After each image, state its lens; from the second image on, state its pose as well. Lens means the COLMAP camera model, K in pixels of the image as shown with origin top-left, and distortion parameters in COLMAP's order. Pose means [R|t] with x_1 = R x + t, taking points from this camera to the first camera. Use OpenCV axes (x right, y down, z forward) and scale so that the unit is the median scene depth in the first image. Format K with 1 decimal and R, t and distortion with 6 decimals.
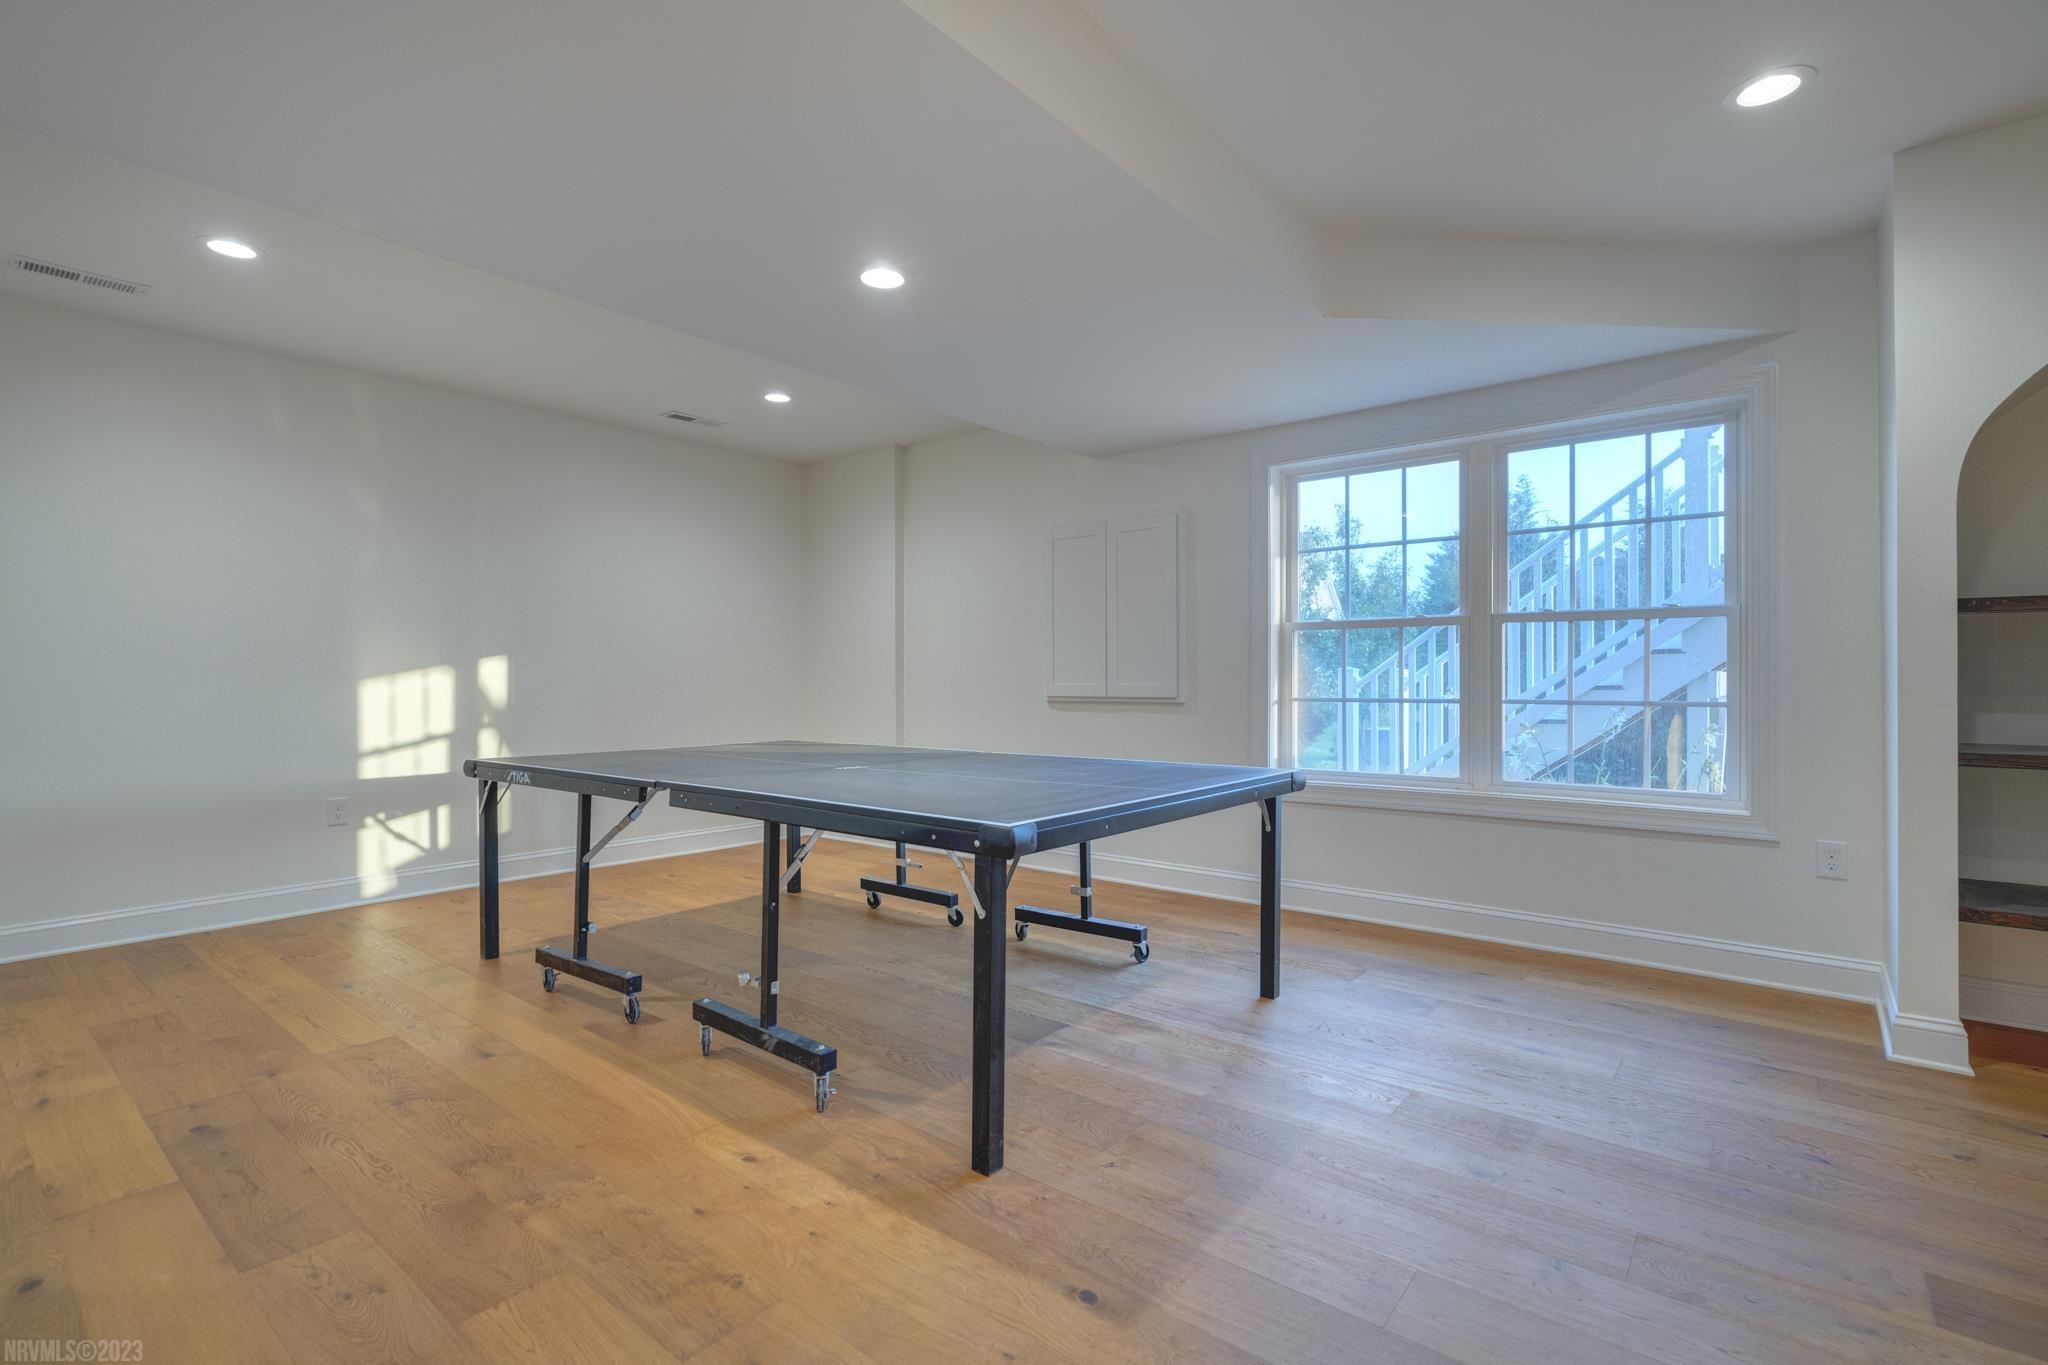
lens RADIAL K [[930.4, 0, 1010.5], [0, 930.4, 668.2], [0, 0, 1]] dist [-0.015652, 0.000771]
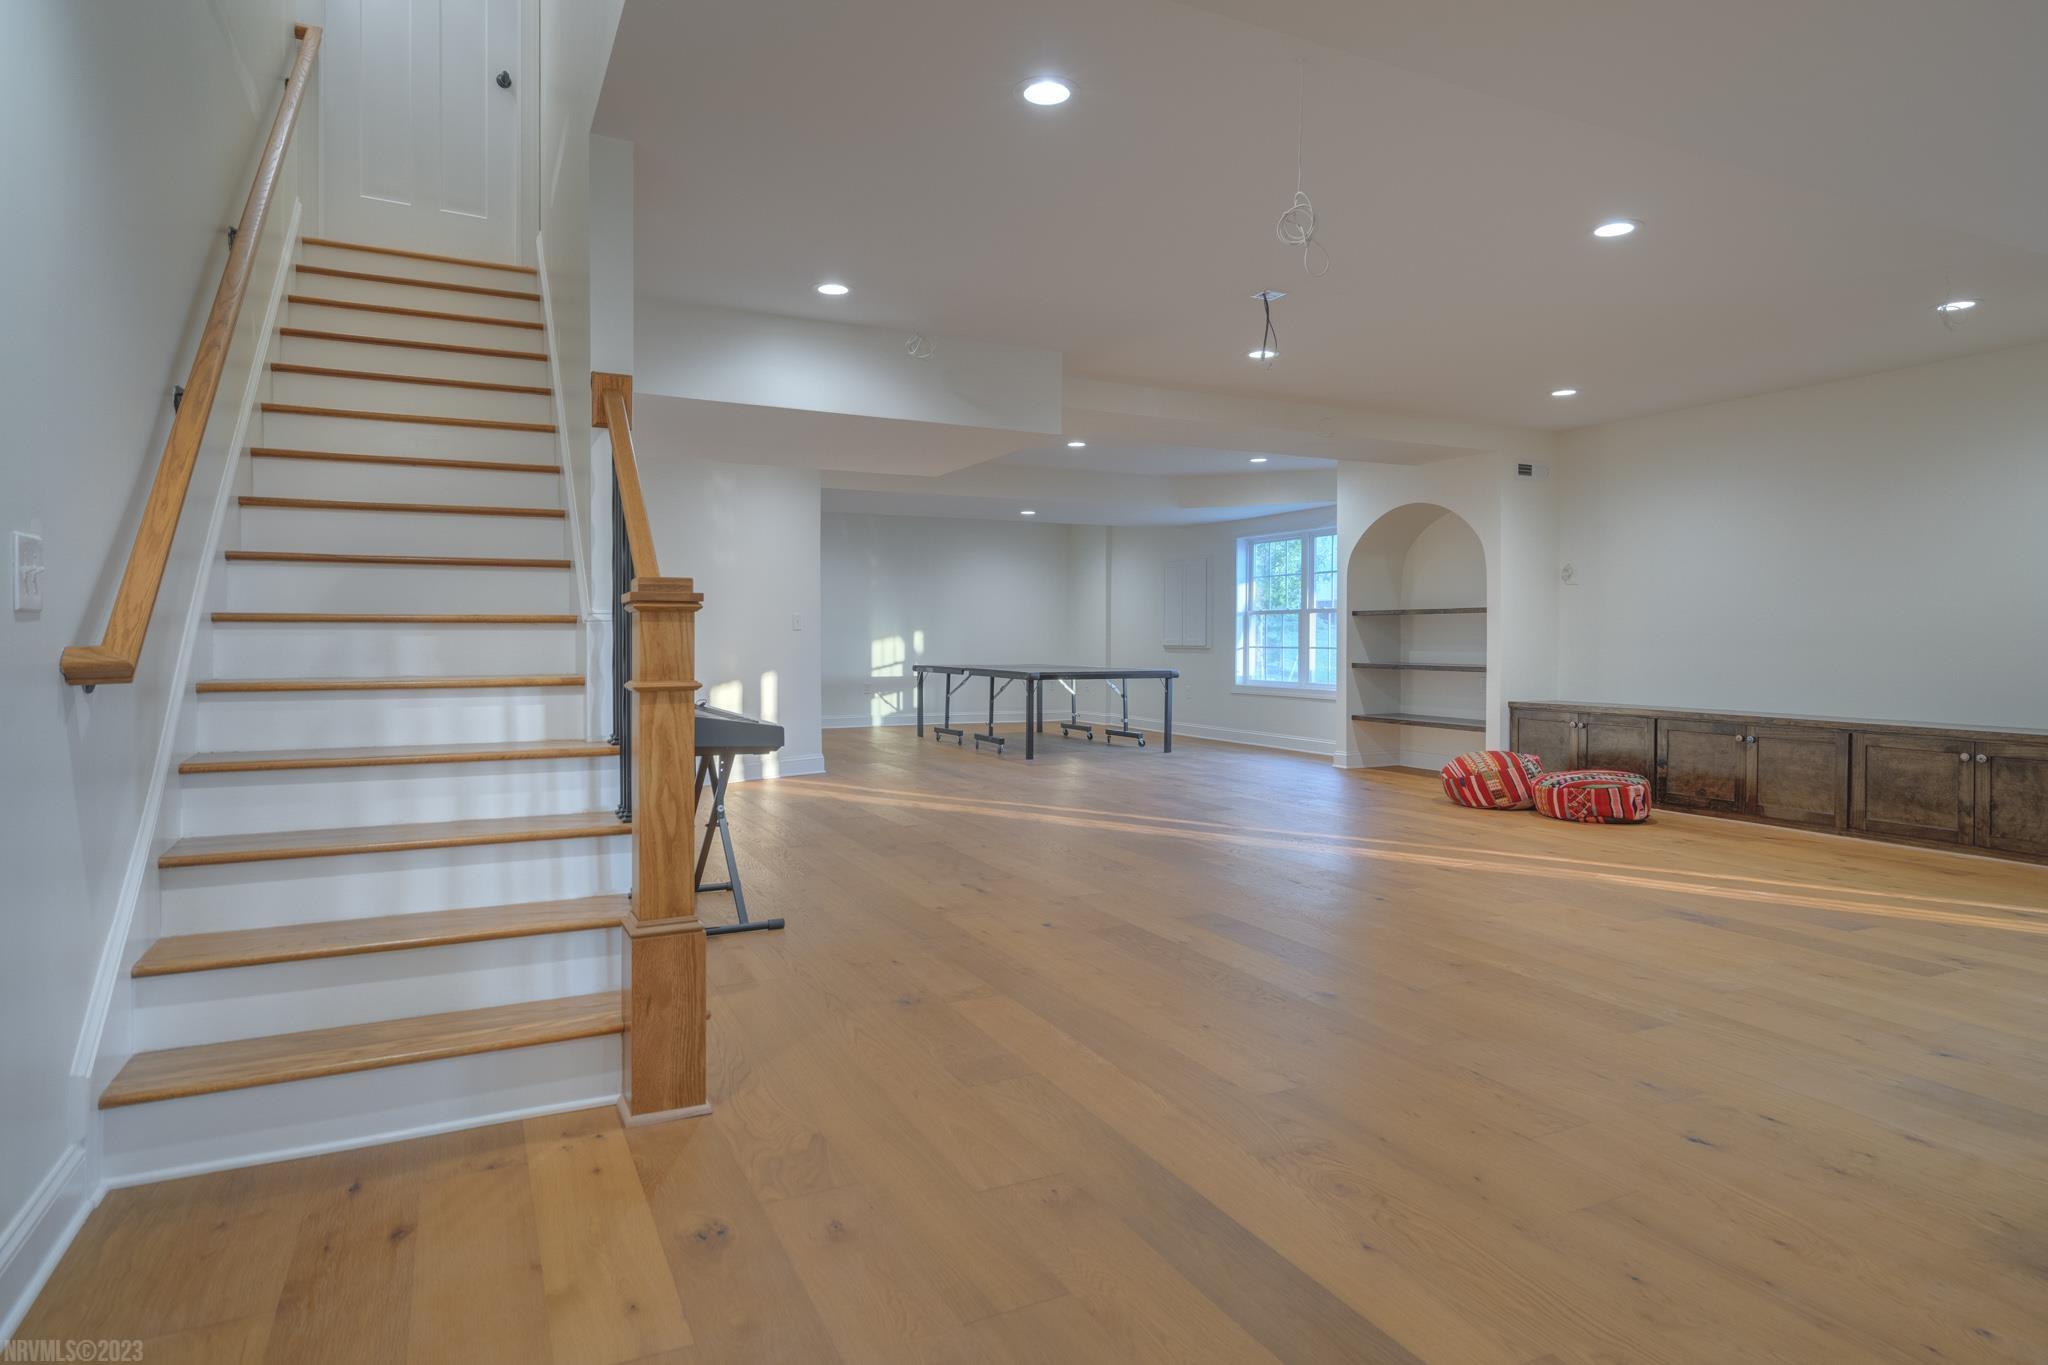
lens RADIAL K [[1149.8, 0, 1021.5], [0, 1149.8, 642.5], [0, 0, 1]] dist [0.009172, 0.000802]
pose [[0.913368, 0.004372, -0.407111, 0.898826], [0.003878, 0.999804, 0.019438, -0.029835], [0.407116, -0.019333, 0.913172, -1.625712]]
